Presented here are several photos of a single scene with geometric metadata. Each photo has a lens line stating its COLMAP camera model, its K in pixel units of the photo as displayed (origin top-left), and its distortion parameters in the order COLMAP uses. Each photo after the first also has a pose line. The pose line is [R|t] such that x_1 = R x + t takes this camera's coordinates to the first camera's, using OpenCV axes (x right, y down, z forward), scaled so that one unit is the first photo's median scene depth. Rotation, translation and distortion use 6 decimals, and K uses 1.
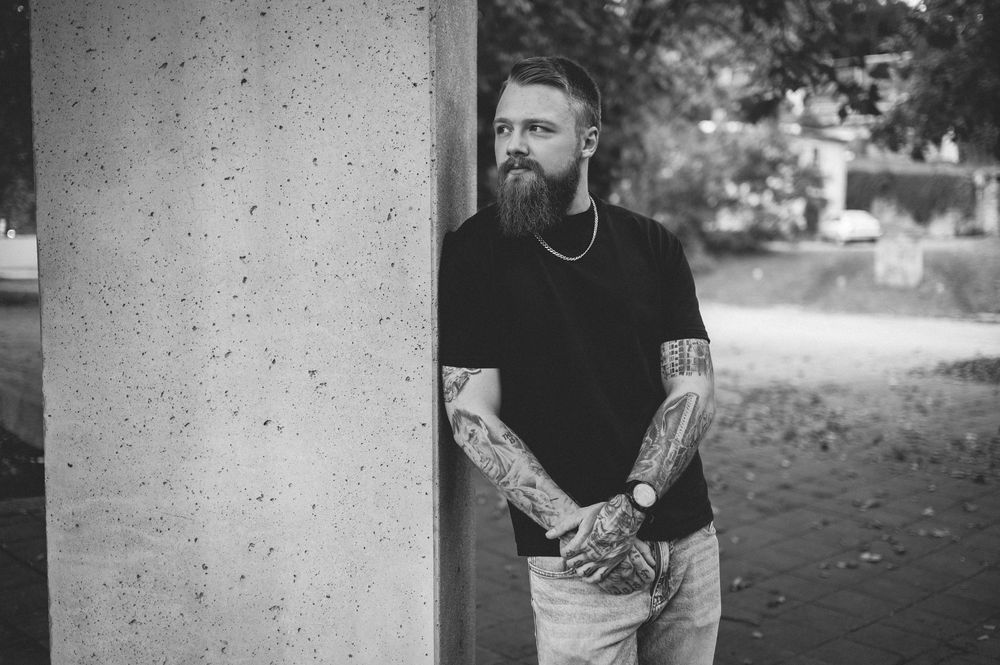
lens RADIAL K [[959.4, 0, 472.0], [0, 959.4, 308.8], [0, 0, 1]] dist [0.000059, 0.000000]
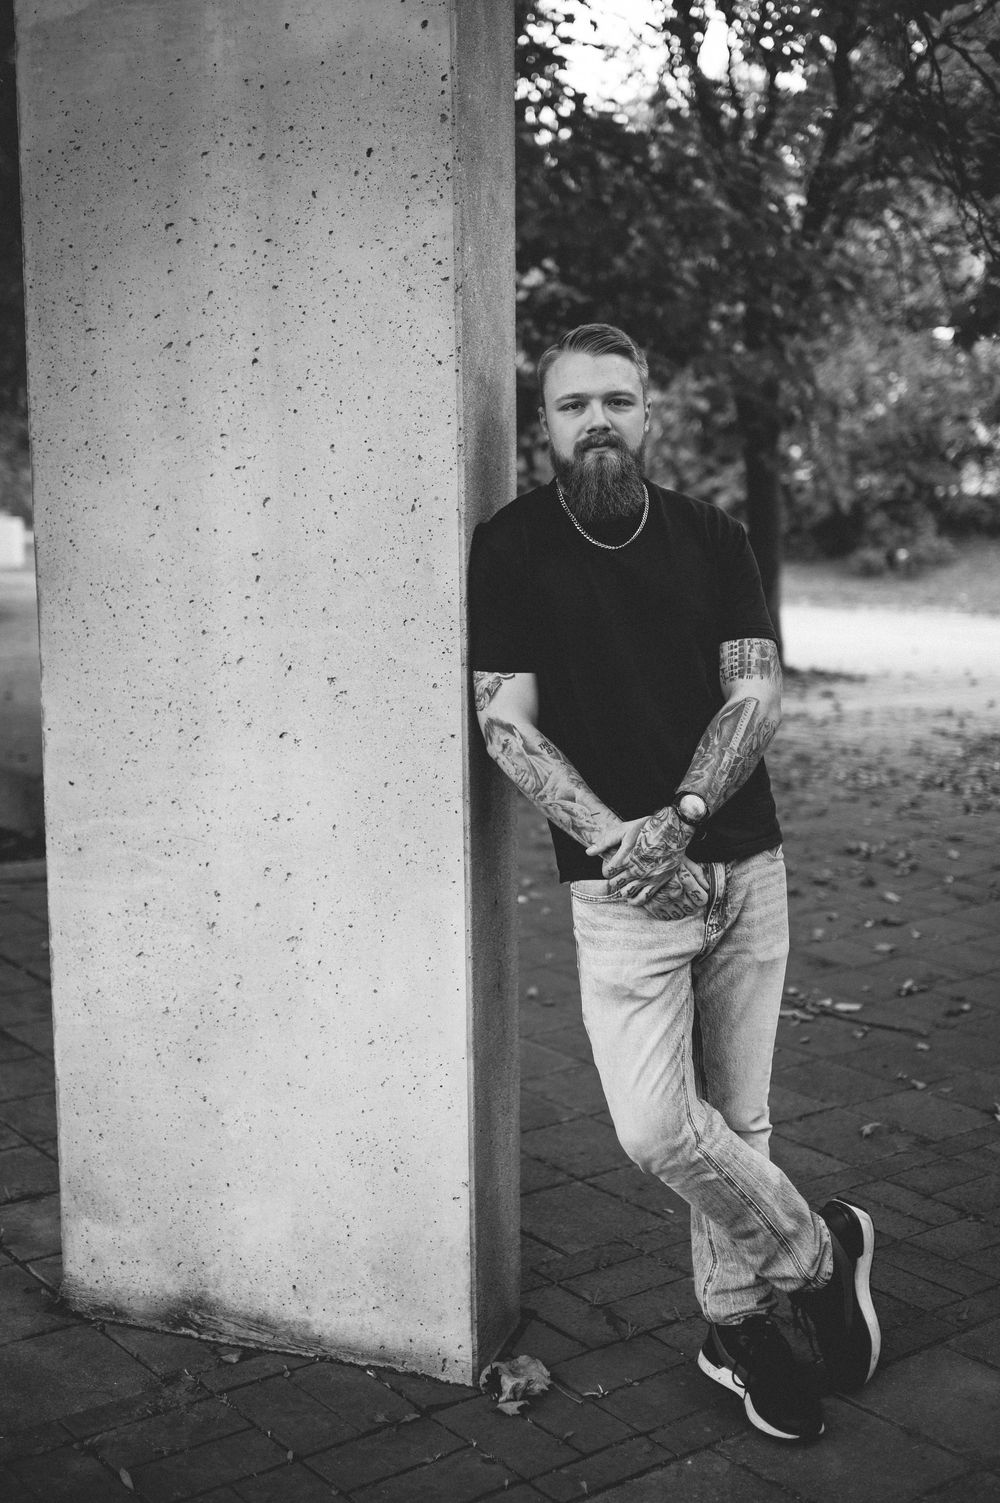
lens RADIAL K [[1441.9, 0, 436.9], [0, 1441.9, 646.5], [0, 0, 1]] dist [0.000059, 0.000000]
pose [[0.995391, -0.005943, -0.095716, 0.063980], [0.007544, 0.999837, 0.016378, 0.013507], [0.095603, -0.017025, 0.995274, -0.351650]]
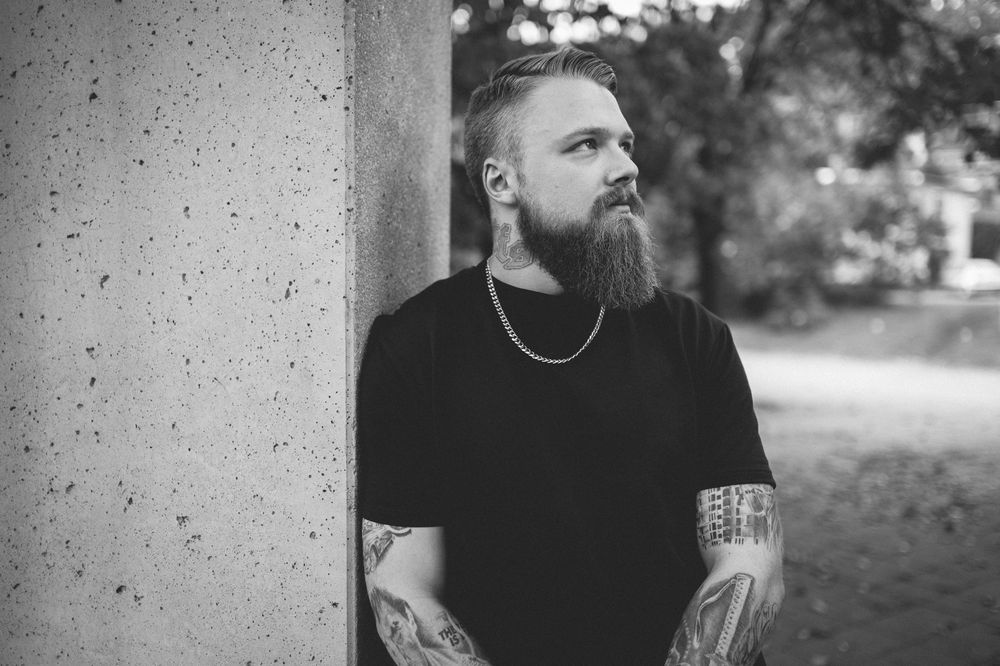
lens RADIAL K [[959.4, 0, 508.6], [0, 959.4, 332.6], [0, 0, 1]] dist [0.000059, 0.000000]
pose [[0.996951, 0.008773, -0.077536, 0.116367], [-0.010833, 0.999598, -0.026193, -0.050501], [0.077275, 0.026953, 0.996645, 0.329340]]
